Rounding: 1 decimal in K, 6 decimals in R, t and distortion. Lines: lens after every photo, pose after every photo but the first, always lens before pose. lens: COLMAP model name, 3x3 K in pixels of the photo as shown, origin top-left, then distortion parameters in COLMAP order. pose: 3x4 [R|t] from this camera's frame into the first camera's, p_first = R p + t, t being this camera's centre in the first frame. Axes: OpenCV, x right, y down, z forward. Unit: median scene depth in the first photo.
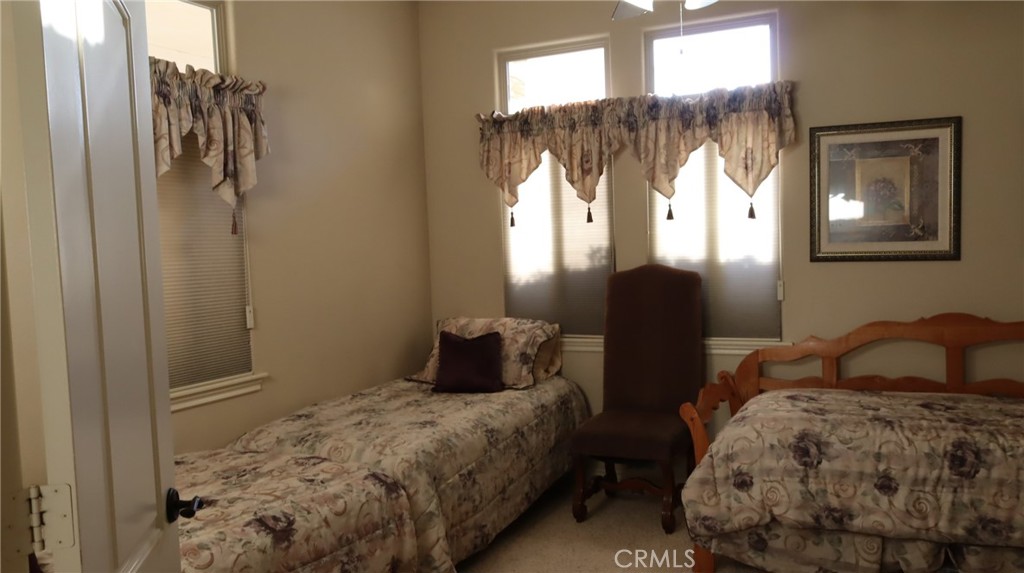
lens RADIAL K [[838.3, 0, 512.2], [0, 838.3, 285.6], [0, 0, 1]] dist [-0.007800, 0.002636]
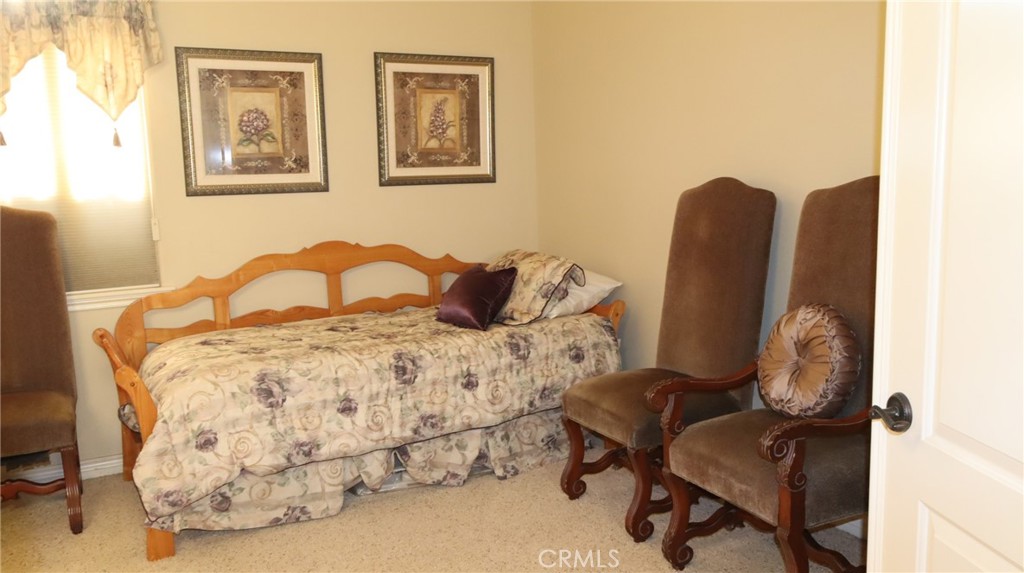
lens RADIAL K [[838.3, 0, 512.8], [0, 838.3, 291.9], [0, 0, 1]] dist [-0.007800, 0.002636]
pose [[0.579342, -0.104440, 0.808366, -0.233864], [0.051093, 0.994460, 0.091865, 0.012061], [-0.813482, -0.011920, 0.581468, 0.218774]]
